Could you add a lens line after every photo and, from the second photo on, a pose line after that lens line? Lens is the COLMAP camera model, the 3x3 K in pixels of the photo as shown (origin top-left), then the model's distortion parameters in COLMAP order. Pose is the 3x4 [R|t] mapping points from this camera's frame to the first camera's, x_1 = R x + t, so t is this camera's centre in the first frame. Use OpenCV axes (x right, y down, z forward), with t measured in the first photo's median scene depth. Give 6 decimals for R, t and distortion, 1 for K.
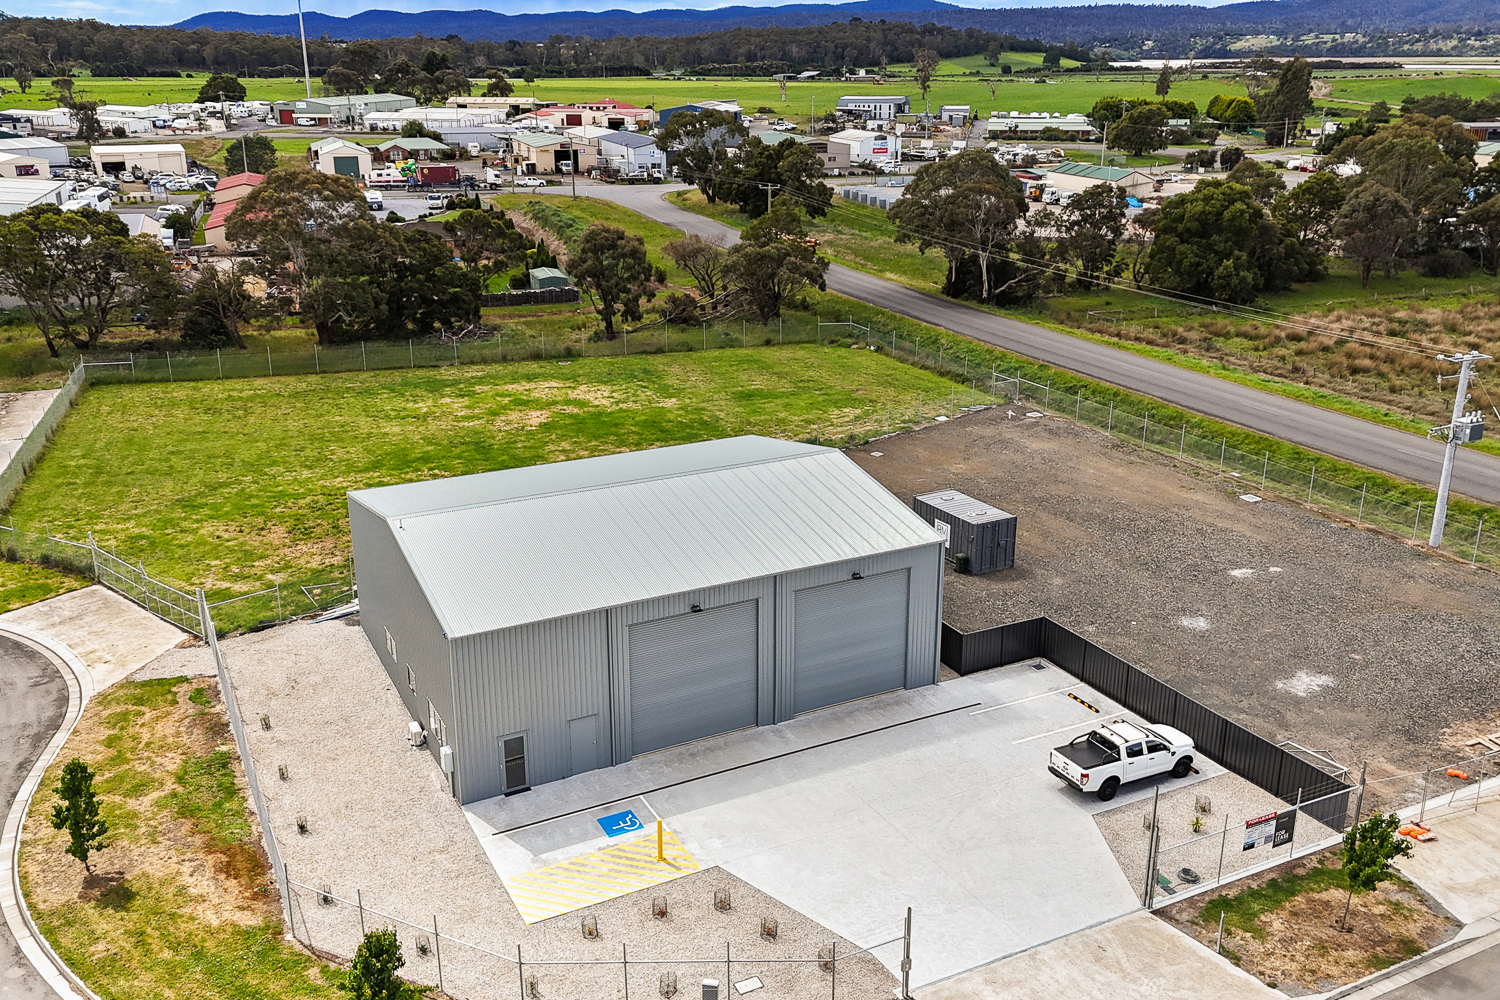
lens RADIAL K [[1289.4, 0, 750.0], [0, 1289.4, 500.0], [0, 0, 1]] dist [0.113170, -0.187676]
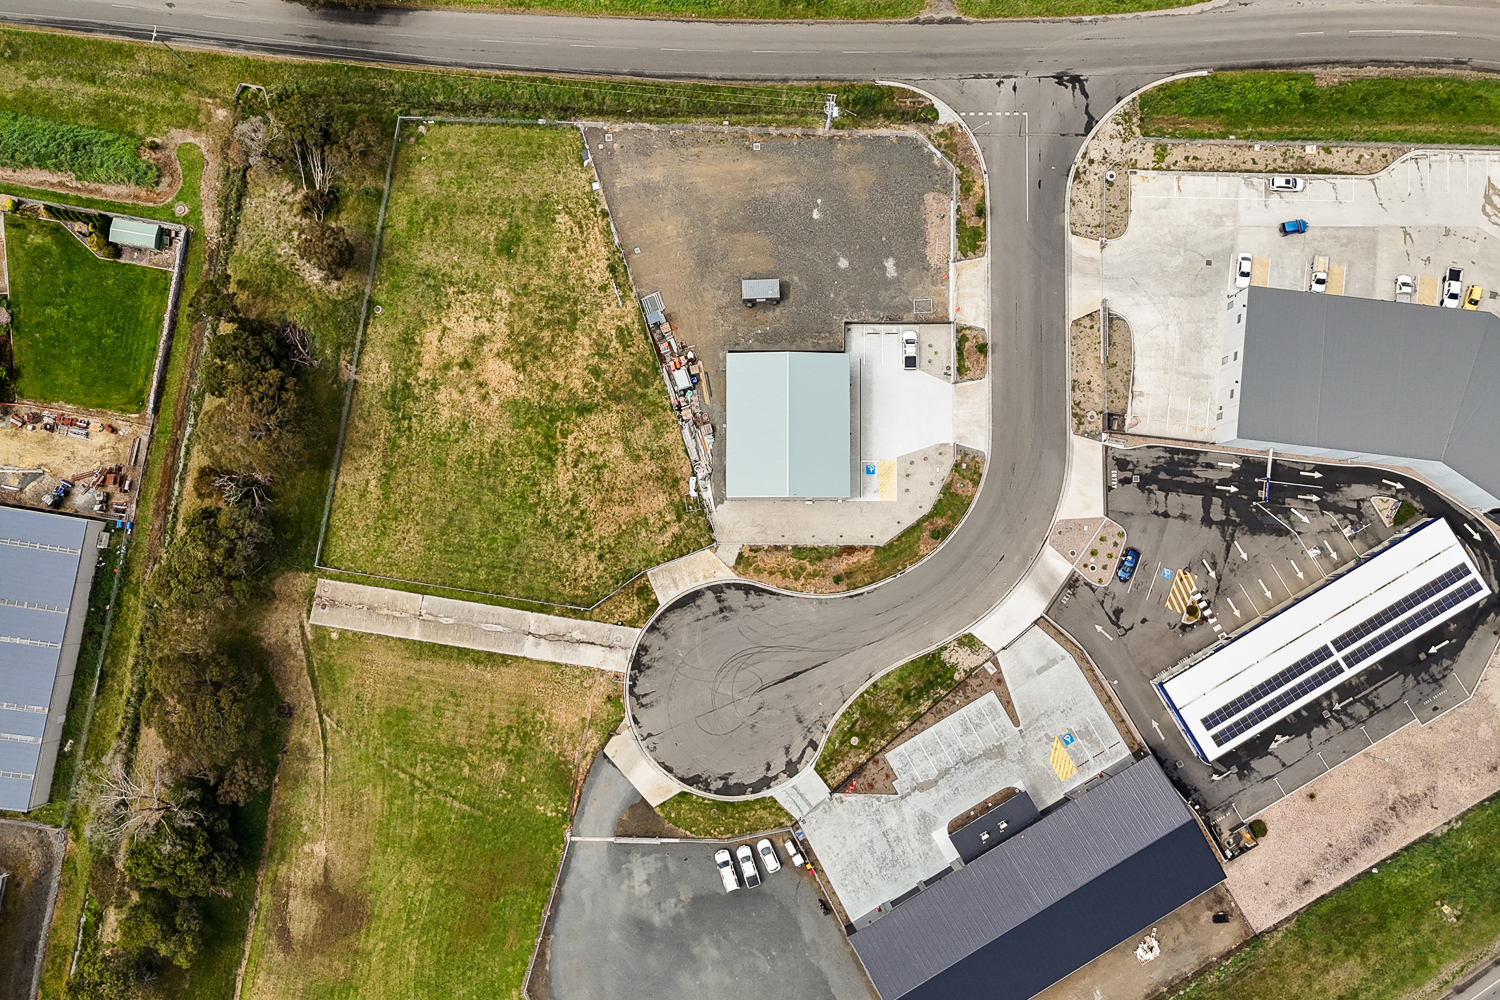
lens RADIAL K [[1289.4, 0, 750.0], [0, 1289.4, 500.0], [0, 0, 1]] dist [0.113170, -0.187676]
pose [[0.459291, -0.886432, 0.057356, -0.373872], [0.282840, 0.207147, 0.936532, -2.325897], [-0.842053, -0.413918, 0.345860, -0.102018]]
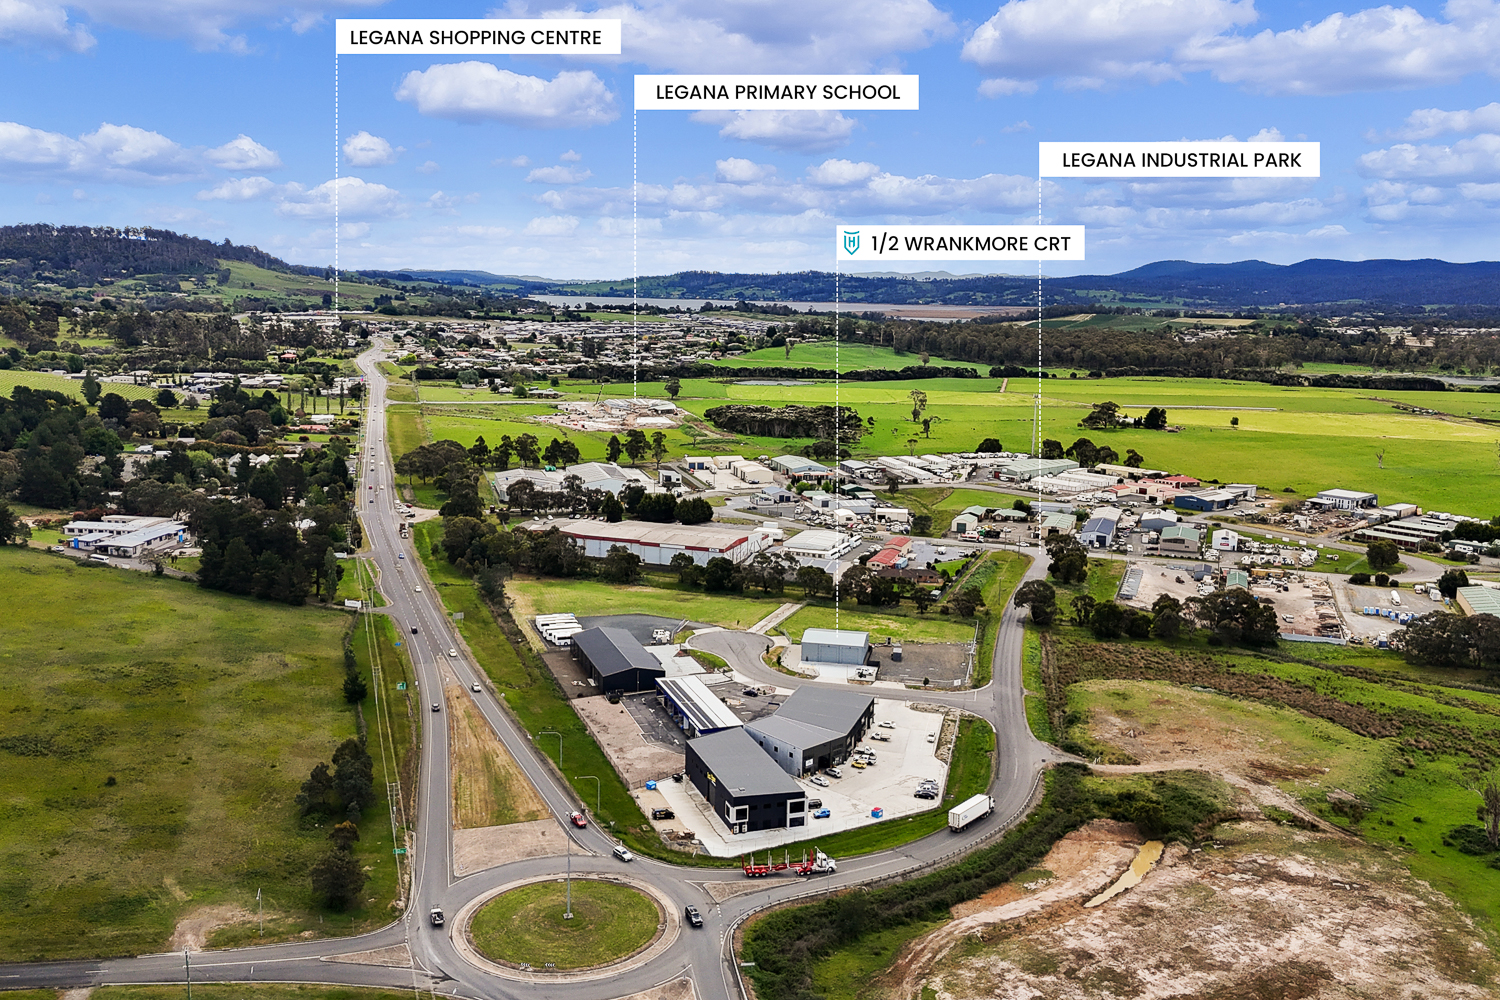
lens RADIAL K [[1289.4, 0, 750.0], [0, 1289.4, 500.0], [0, 0, 1]] dist [0.113170, -0.187676]
pose [[0.784073, 0.118056, -0.609337, 3.173779], [-0.218497, 0.971401, -0.092949, 0.034854], [0.580937, 0.206017, 0.787444, -4.285788]]
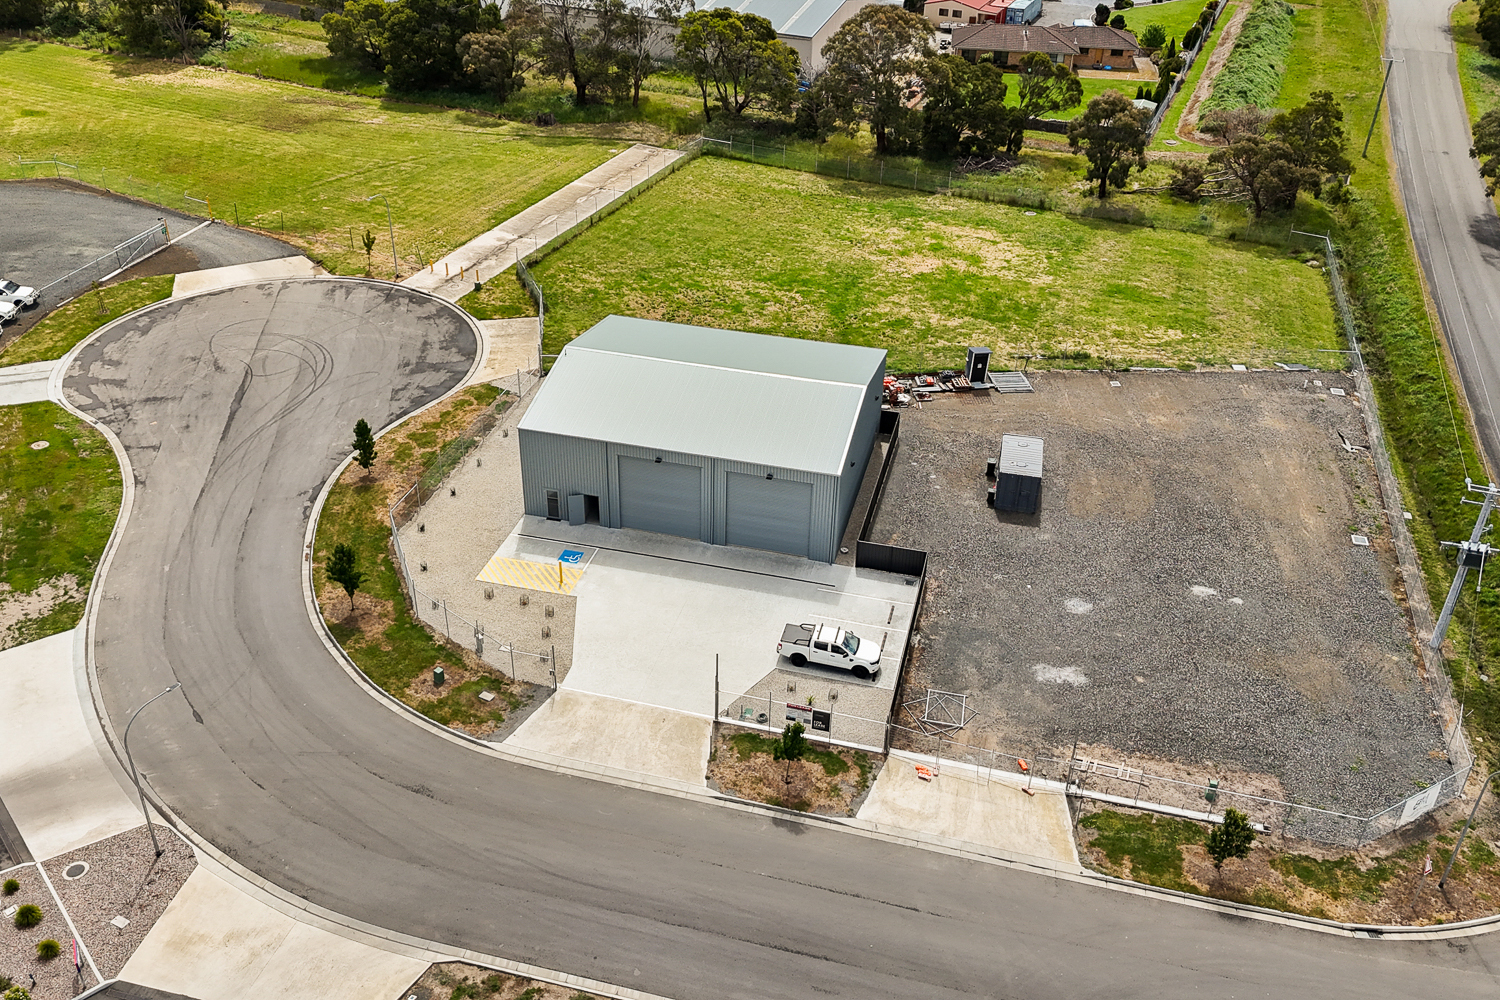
lens RADIAL K [[1289.4, 0, 750.0], [0, 1289.4, 500.0], [0, 0, 1]] dist [0.113170, -0.187676]
pose [[0.750798, 0.370565, -0.546794, 0.634851], [-0.234724, 0.923456, 0.303534, -0.259908], [0.617419, -0.099547, 0.780310, -0.142565]]
